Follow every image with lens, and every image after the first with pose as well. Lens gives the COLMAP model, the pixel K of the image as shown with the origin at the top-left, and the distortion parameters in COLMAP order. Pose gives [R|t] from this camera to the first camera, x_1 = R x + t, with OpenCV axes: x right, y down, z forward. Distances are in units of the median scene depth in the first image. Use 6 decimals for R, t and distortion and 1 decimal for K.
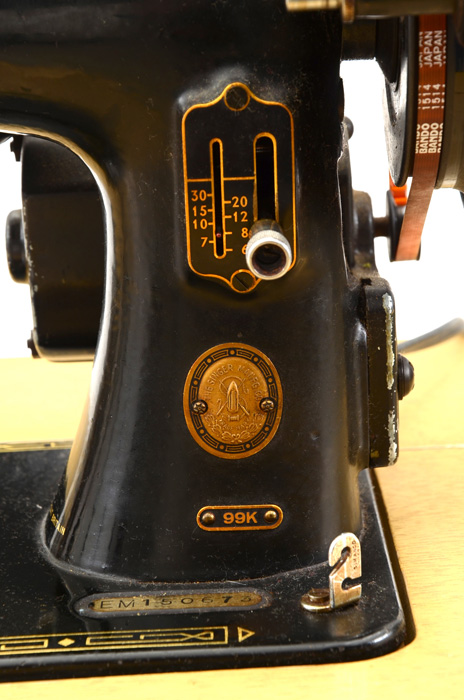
lens RADIAL K [[1985.5, 0, 235.7], [0, 1985.5, 357.1], [0, 0, 1]] dist [0.391842, 0.000000]
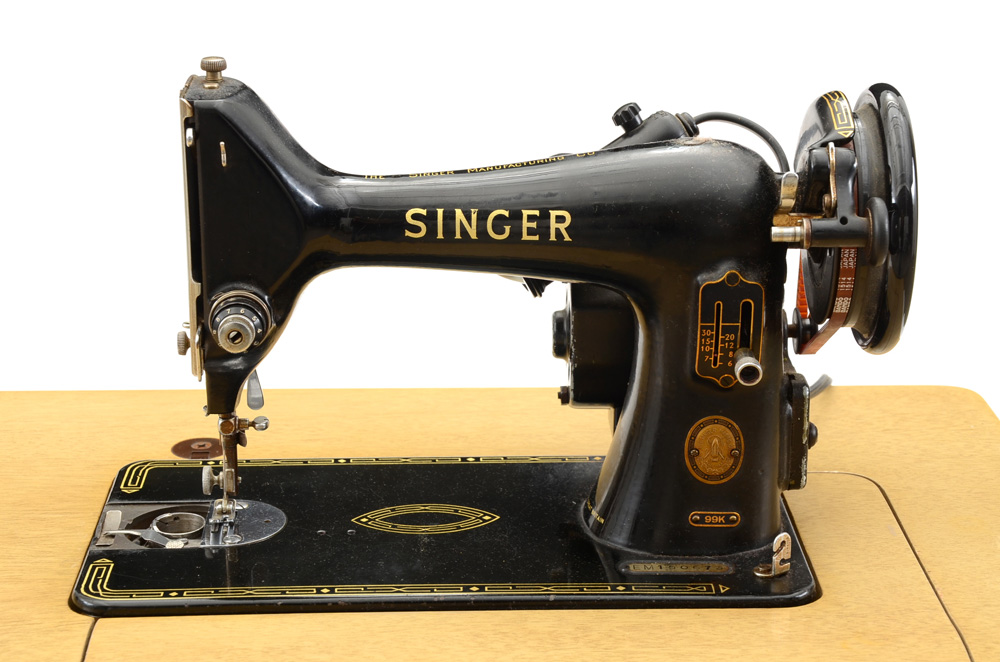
lens RADIAL K [[2244.2, 0, 498.5], [0, 2244.2, 330.5], [0, 0, 1]] dist [0.379599, 0.000000]
pose [[0.998915, 0.040826, 0.022429, -0.232531], [-0.041397, 0.998814, 0.025626, -0.120870], [-0.021356, -0.026526, 0.999420, -0.903935]]
